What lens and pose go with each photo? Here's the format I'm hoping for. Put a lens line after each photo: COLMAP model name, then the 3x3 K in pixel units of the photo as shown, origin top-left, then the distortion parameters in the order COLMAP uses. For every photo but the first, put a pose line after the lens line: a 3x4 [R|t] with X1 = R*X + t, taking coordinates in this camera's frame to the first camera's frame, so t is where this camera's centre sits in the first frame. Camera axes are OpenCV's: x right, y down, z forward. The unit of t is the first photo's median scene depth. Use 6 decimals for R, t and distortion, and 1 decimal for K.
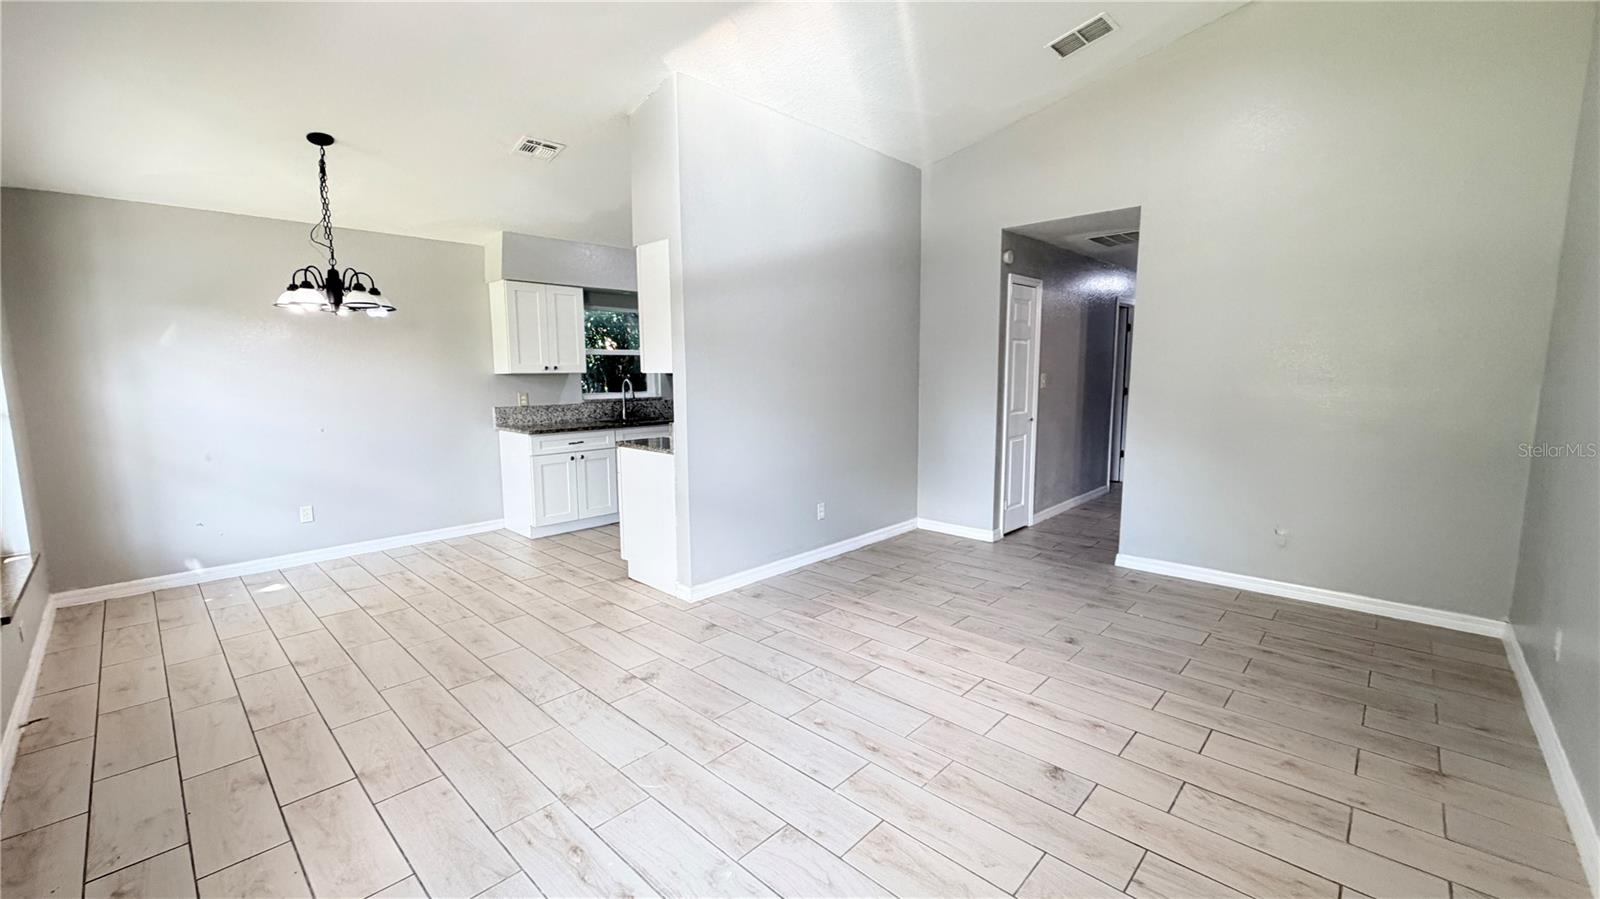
lens RADIAL K [[638.0, 0, 796.9], [0, 638.0, 447.9], [0, 0, 1]] dist [0.000108, 0.000238]
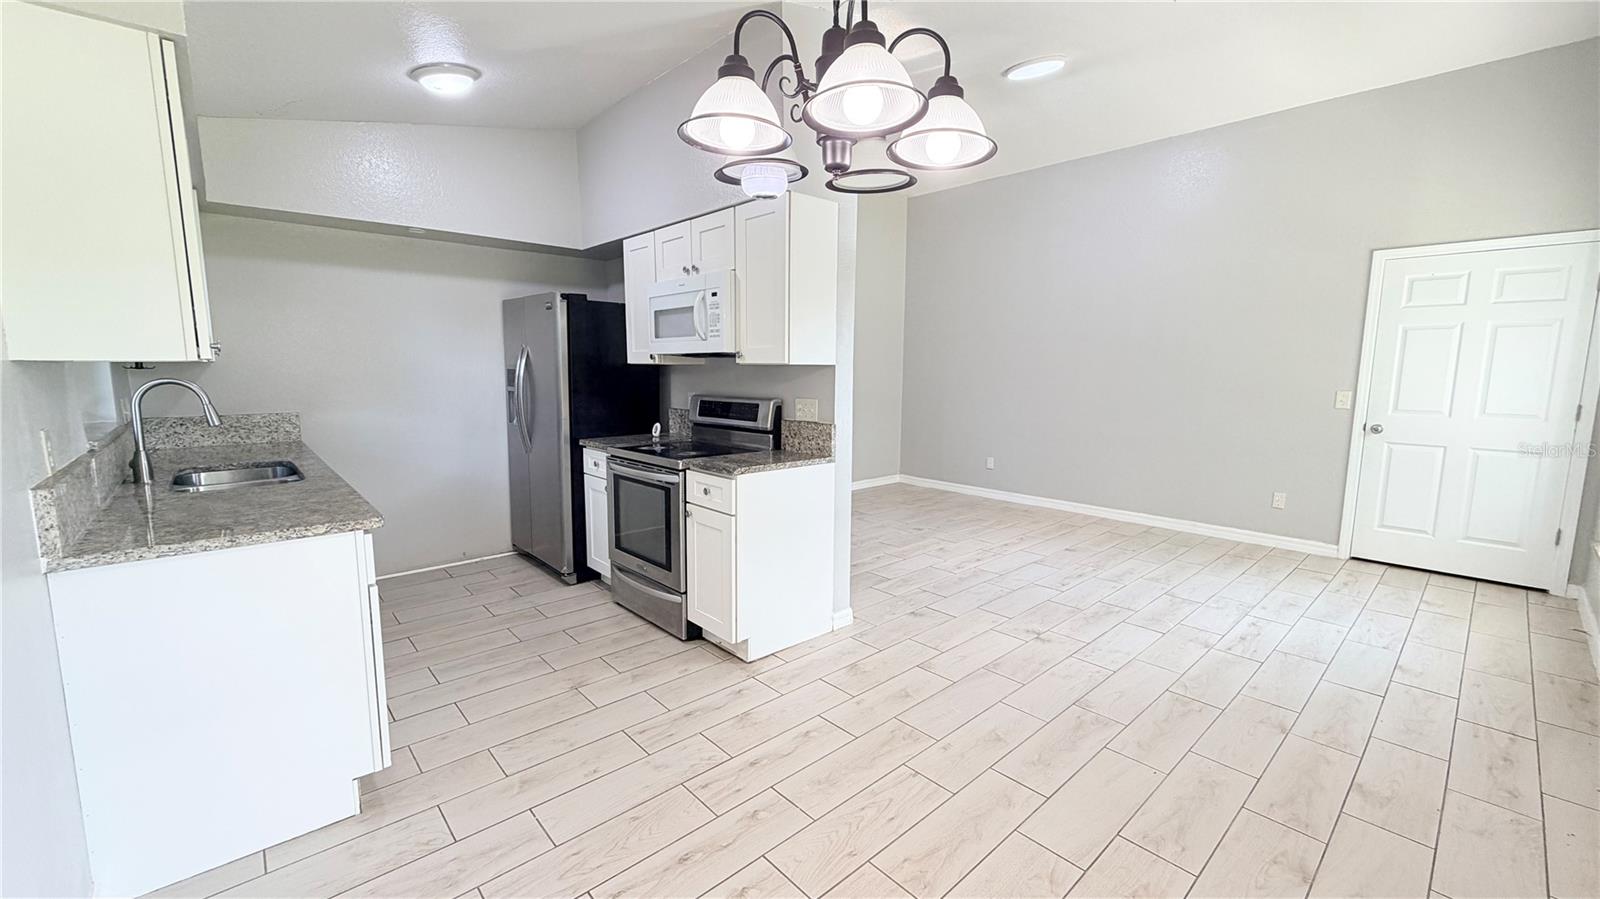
lens RADIAL K [[638.0, 0, 796.9], [0, 638.0, 447.9], [0, 0, 1]] dist [0.000108, 0.000238]
pose [[0.077328, -0.121054, 0.989629, -1.008069], [0.113353, 0.987233, 0.111903, -0.105953], [-0.990541, 0.103524, 0.090063, 0.954778]]
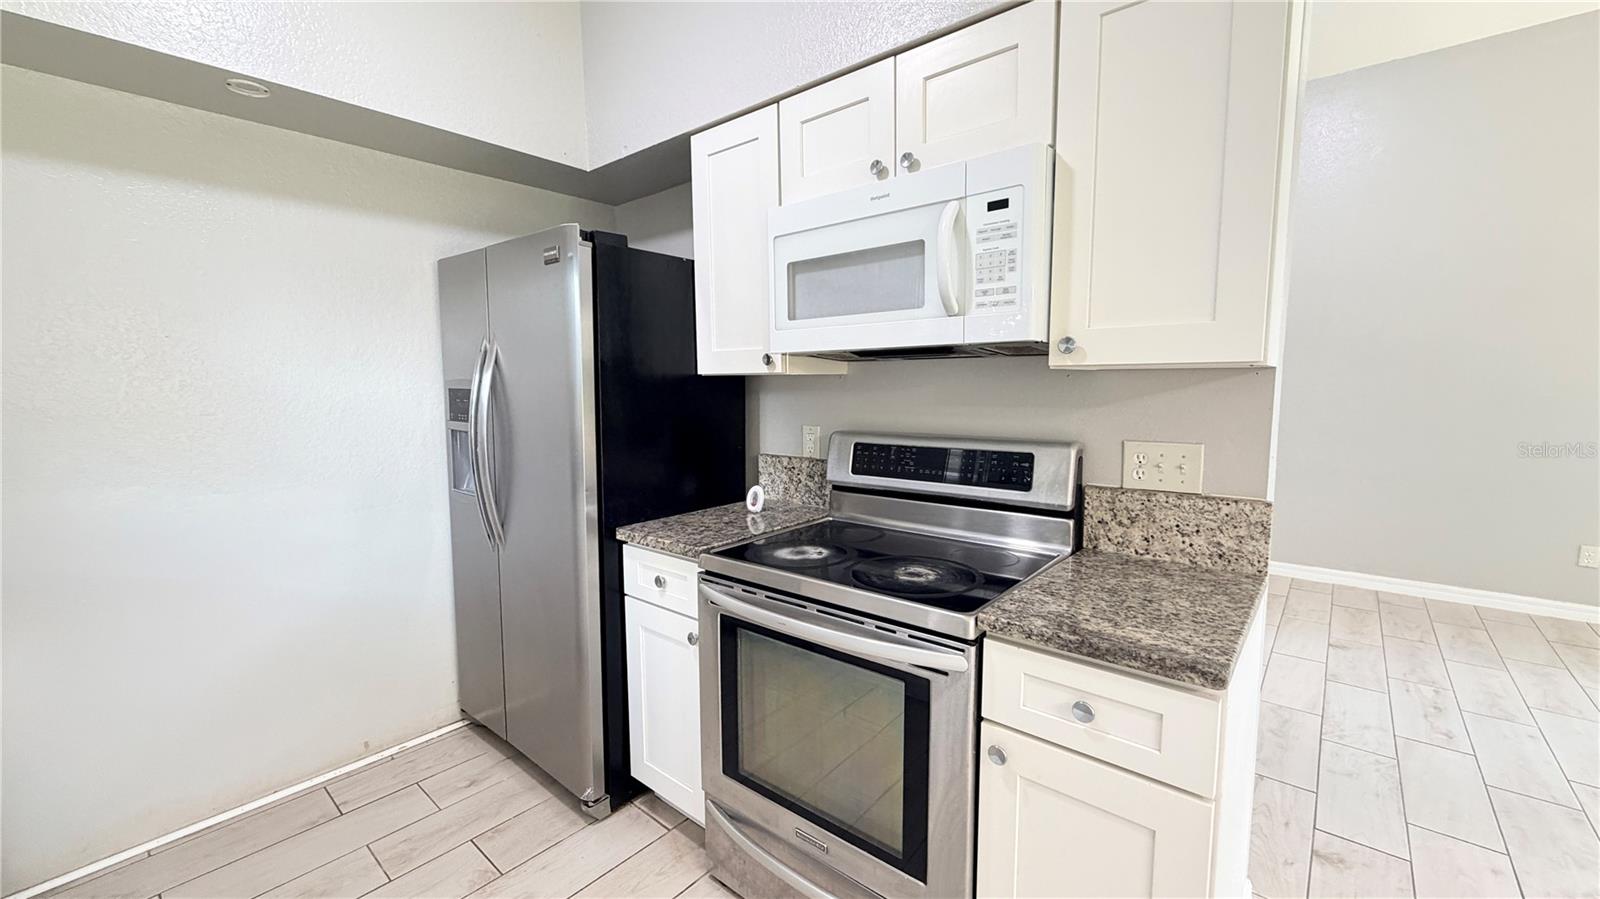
lens RADIAL K [[638.0, 0, 796.9], [0, 638.0, 447.9], [0, 0, 1]] dist [0.000108, 0.000238]
pose [[-0.047765, -0.096694, 0.994167, -0.534098], [0.127276, 0.986601, 0.102073, -0.139909], [-0.990717, 0.131409, -0.034818, 1.251806]]
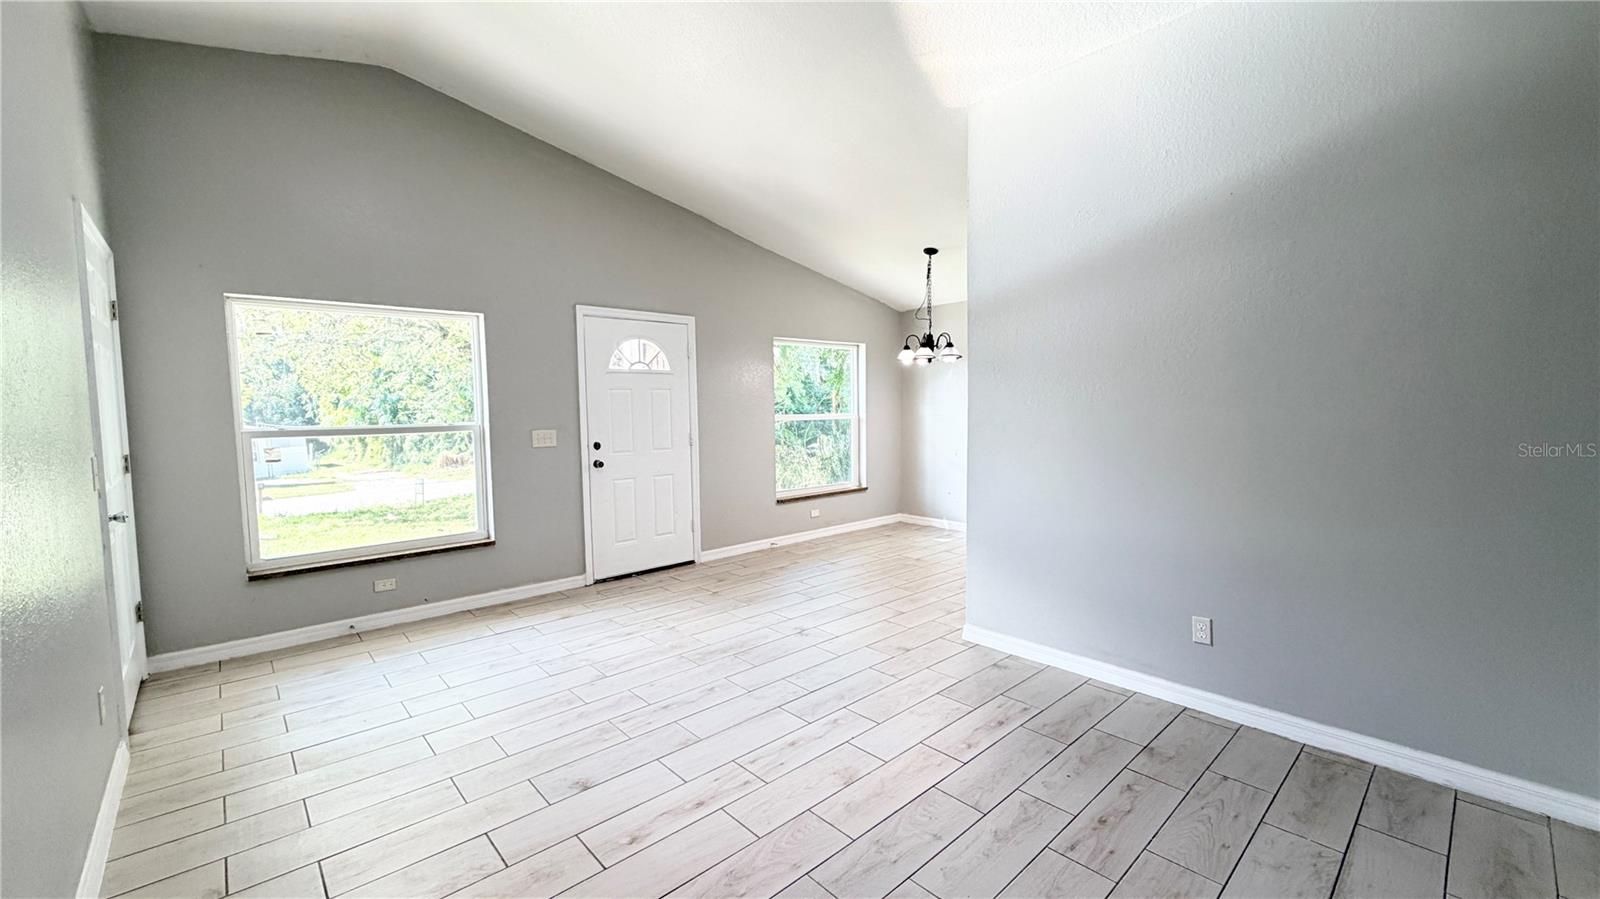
lens RADIAL K [[638.0, 0, 796.9], [0, 638.0, 447.9], [0, 0, 1]] dist [0.000108, 0.000238]
pose [[-0.068304, 0.075240, -0.994823, 0.783803], [-0.106839, 0.990866, 0.082276, -0.096758], [0.991927, 0.111906, -0.059641, 0.762643]]
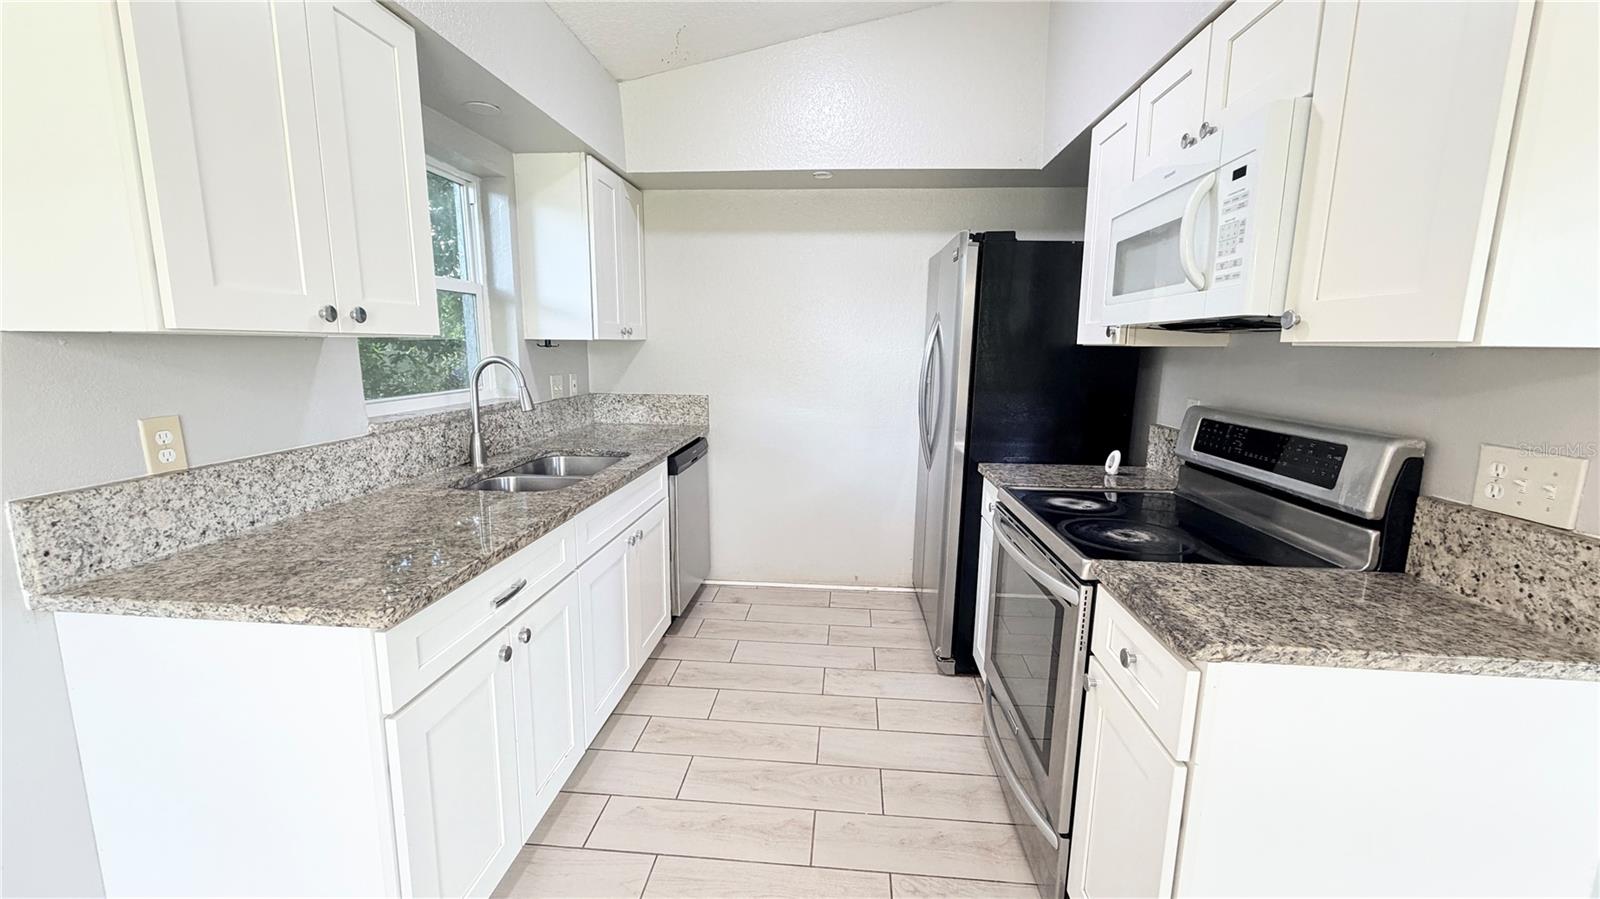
lens RADIAL K [[638.0, 0, 796.9], [0, 638.0, 447.9], [0, 0, 1]] dist [0.000108, 0.000238]
pose [[0.779454, -0.085229, 0.620635, -0.581291], [0.057975, 0.996264, 0.064001, -0.112504], [-0.623771, -0.013904, 0.781483, 0.994646]]
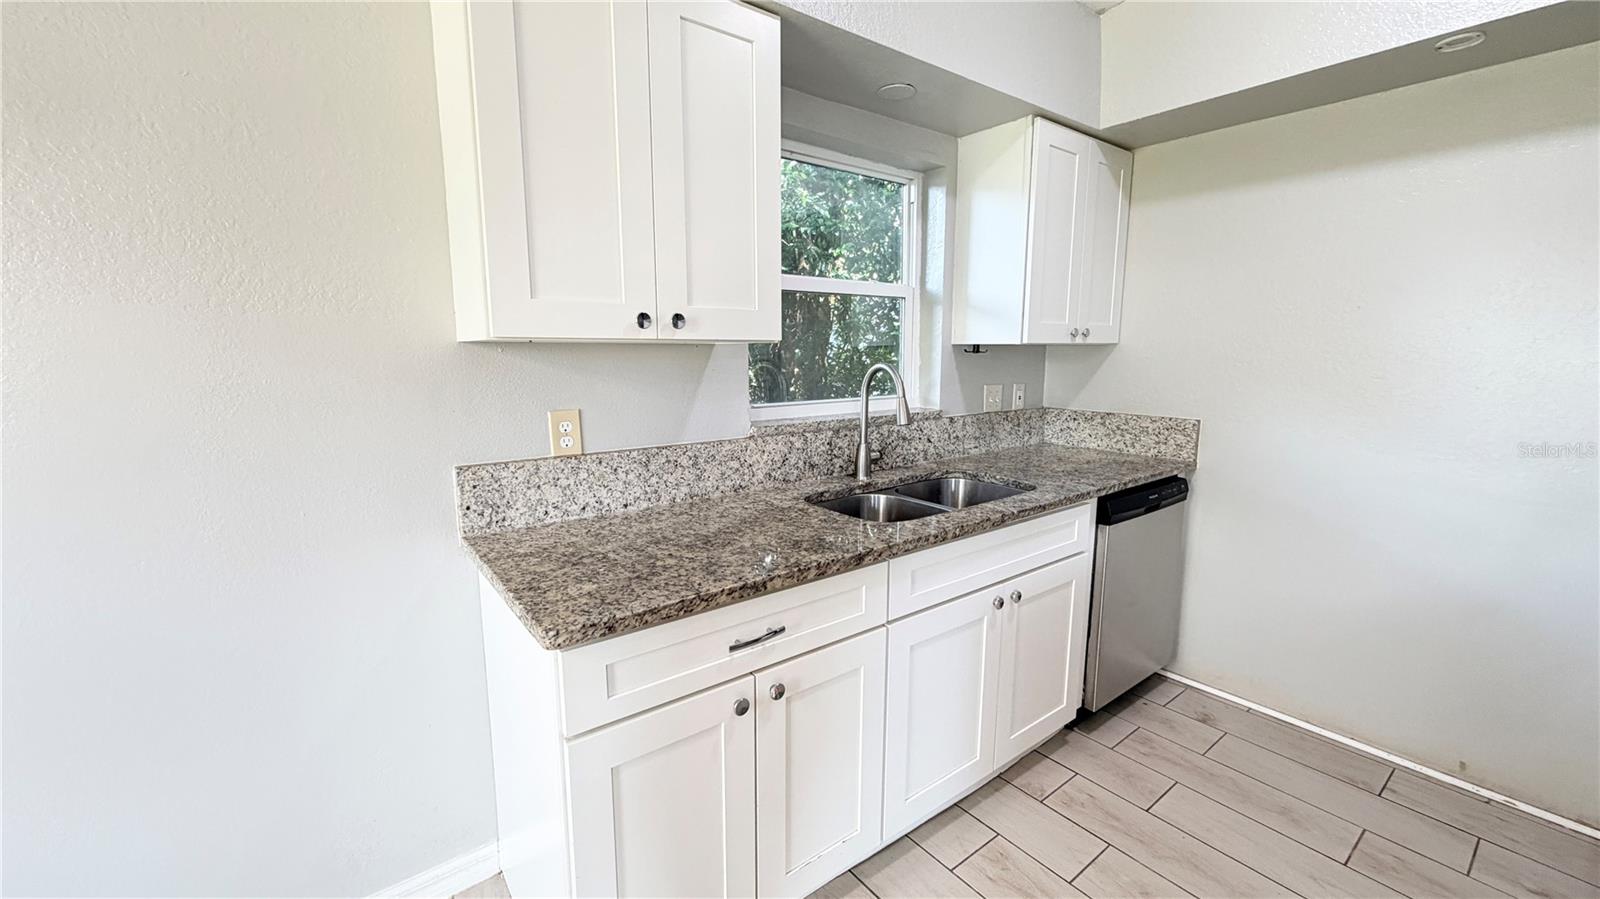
lens RADIAL K [[638.0, 0, 796.9], [0, 638.0, 447.9], [0, 0, 1]] dist [0.000108, 0.000238]
pose [[0.988482, 0.031821, -0.147954, -0.419135], [-0.026158, 0.998855, 0.040066, -0.122909], [0.149059, -0.035735, 0.988182, 1.081527]]
